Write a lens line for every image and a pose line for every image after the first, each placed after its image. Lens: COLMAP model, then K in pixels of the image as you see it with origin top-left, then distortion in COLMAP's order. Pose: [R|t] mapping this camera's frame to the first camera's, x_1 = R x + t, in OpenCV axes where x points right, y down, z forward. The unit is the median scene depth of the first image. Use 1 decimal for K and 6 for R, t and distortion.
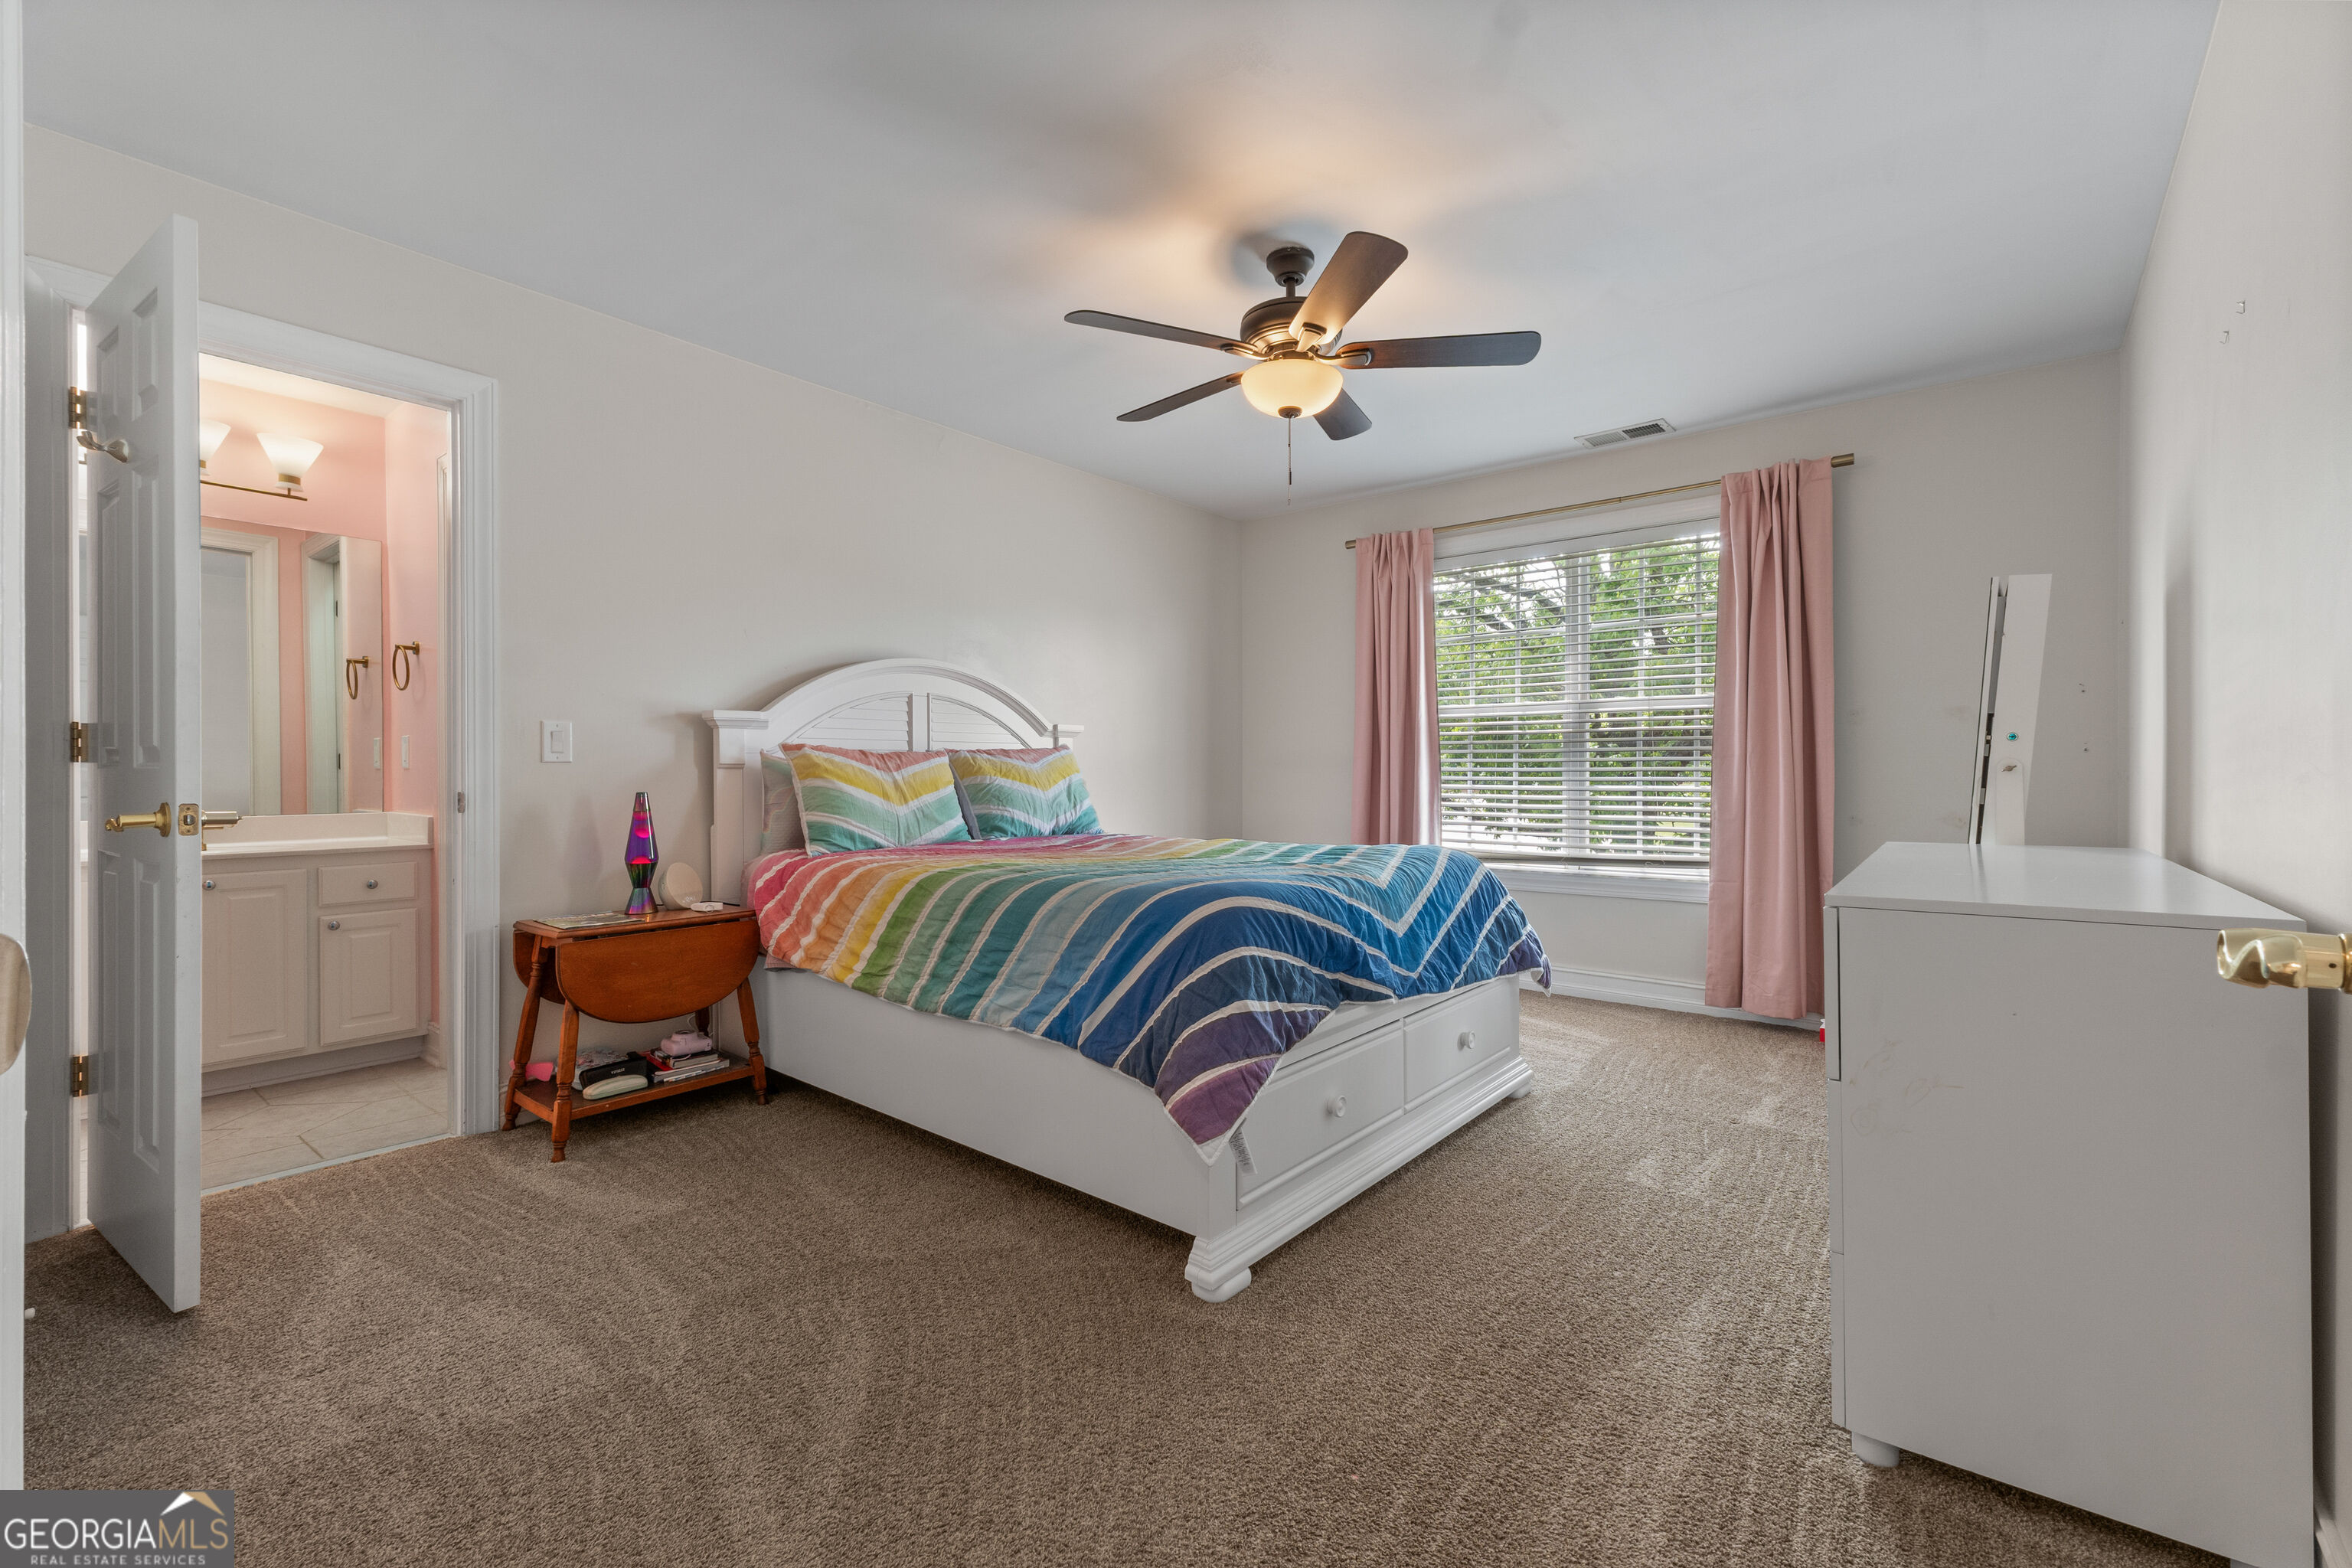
lens RADIAL K [[965.7, 0, 1176.0], [0, 965.7, 784.0], [0, 0, 1]] dist [0.001172, 0.000087]
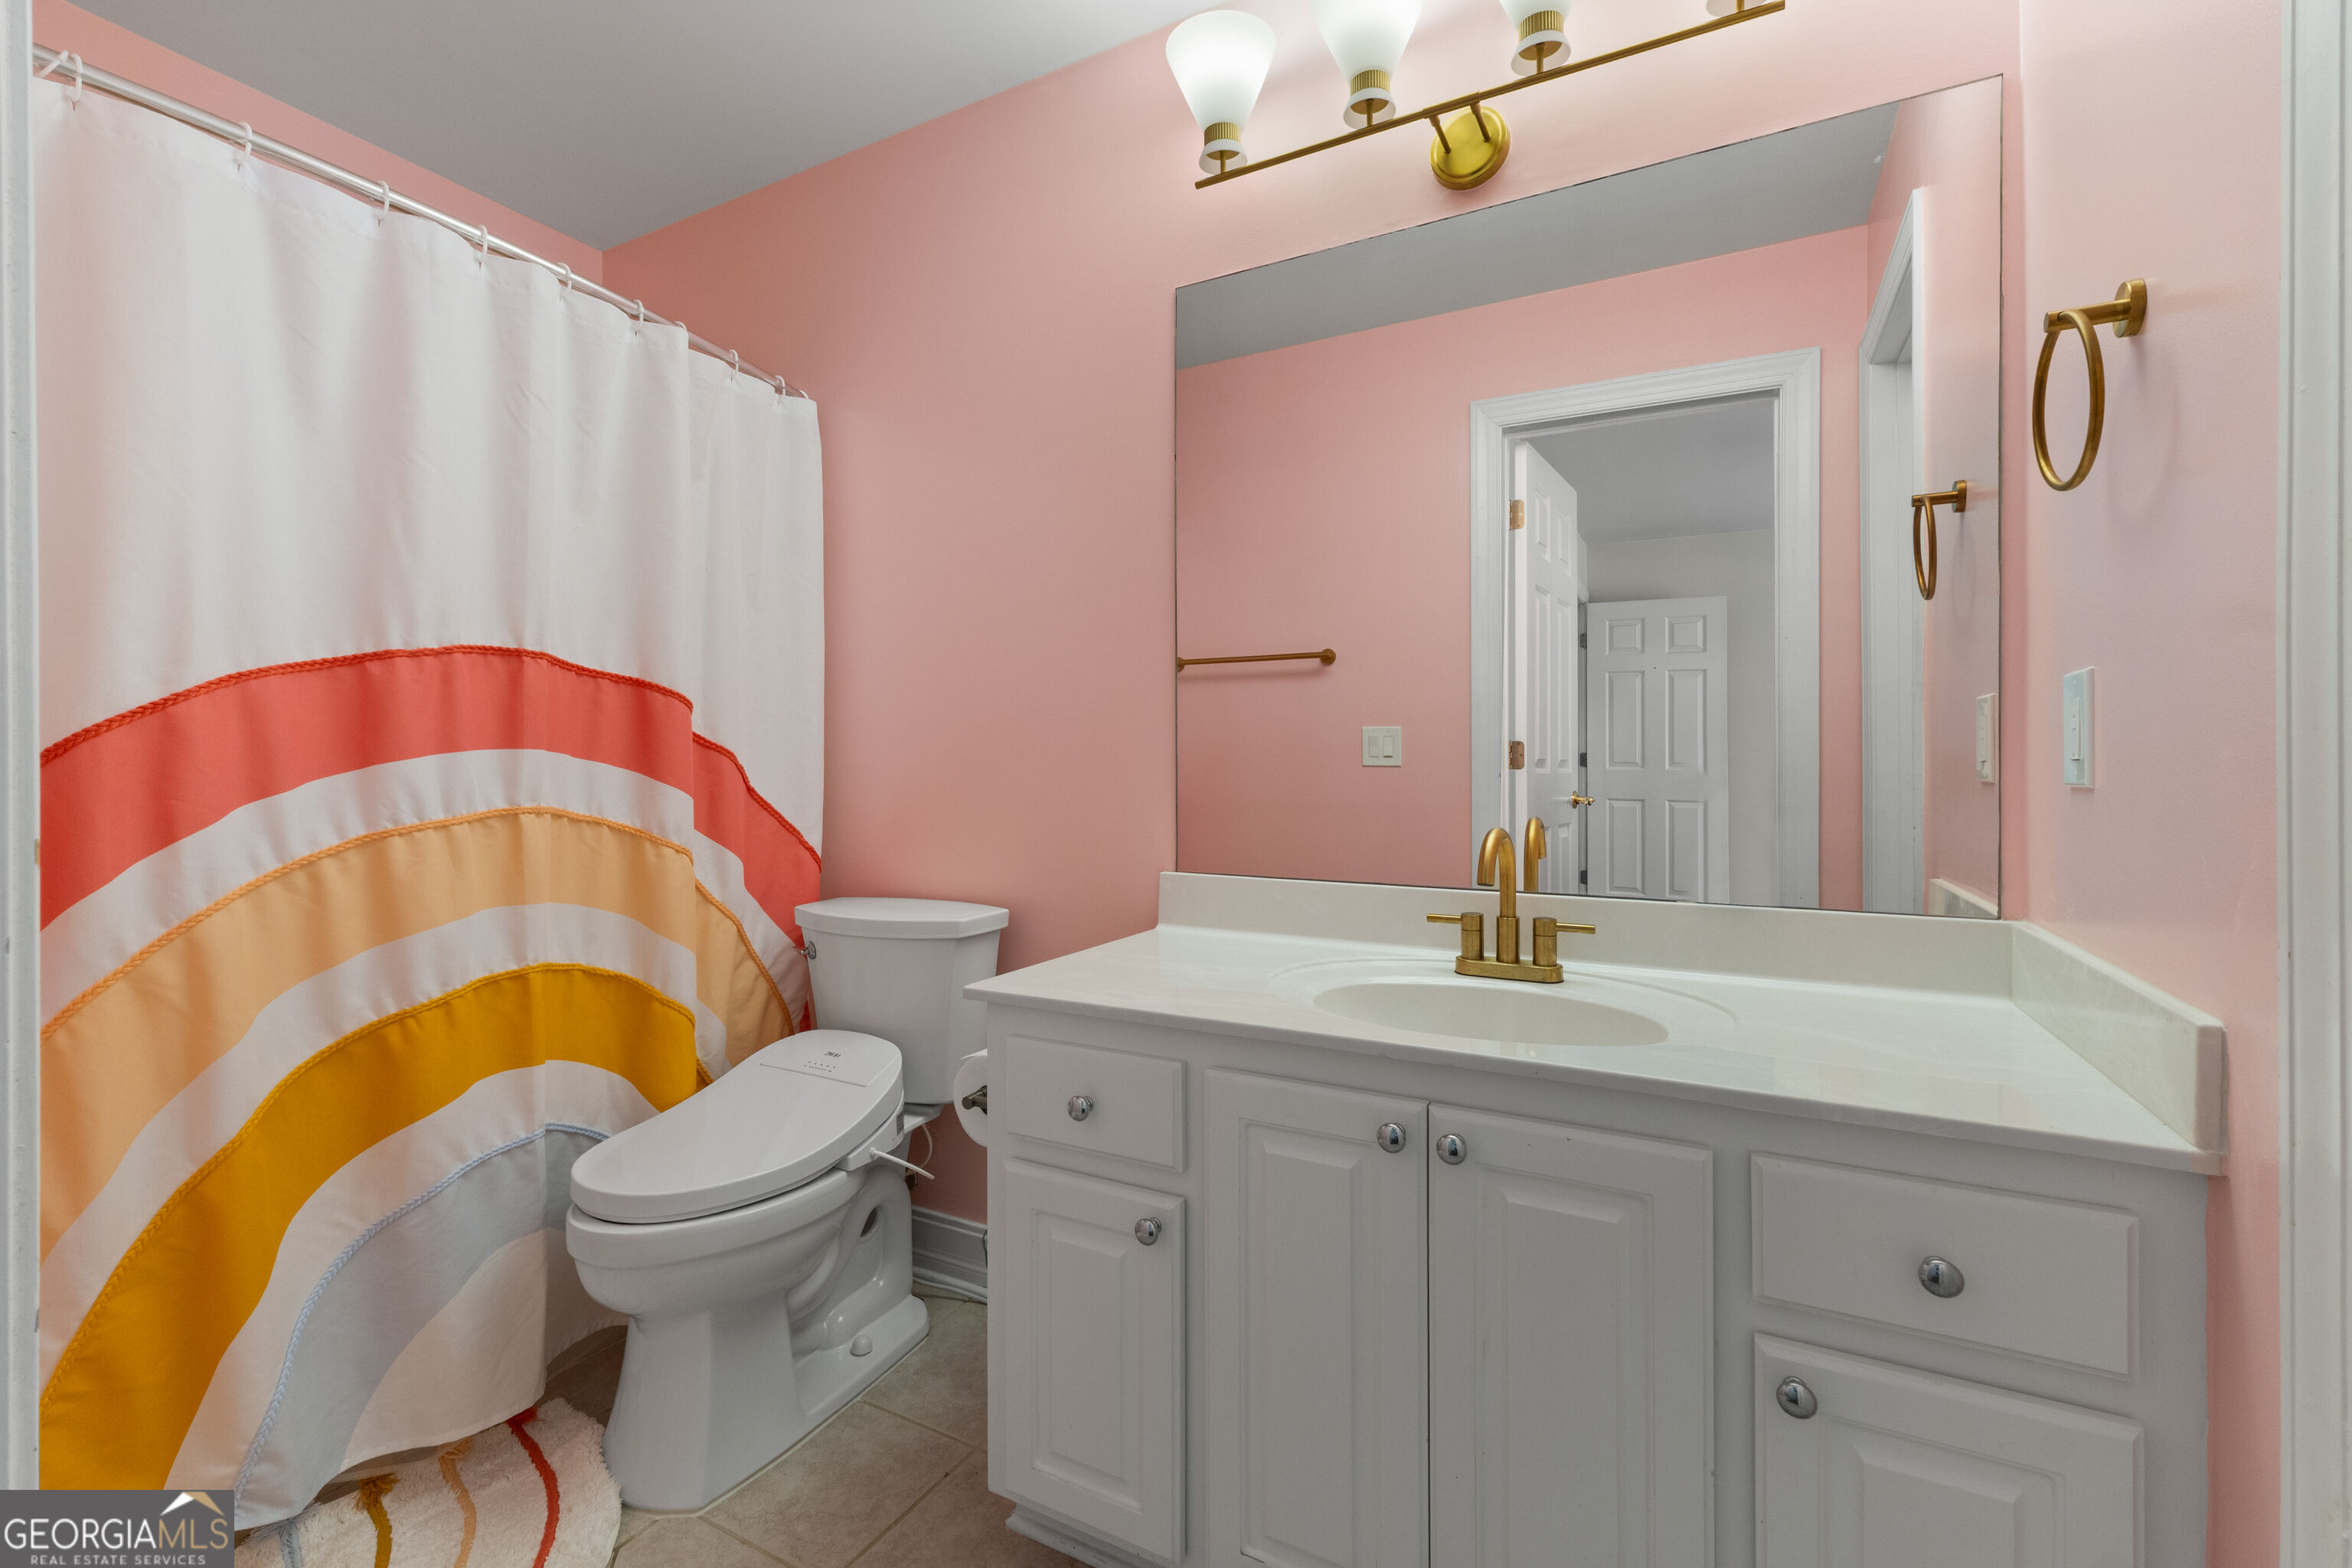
lens RADIAL K [[1026.5, 0, 1176.0], [0, 1026.5, 784.0], [0, 0, 1]] dist [0.021336, -0.000045]
pose [[0.199562, 0.010305, -0.979831, -0.574923], [-0.002229, 0.999947, 0.010062, -0.020193], [0.979883, 0.000176, 0.199575, 0.710731]]
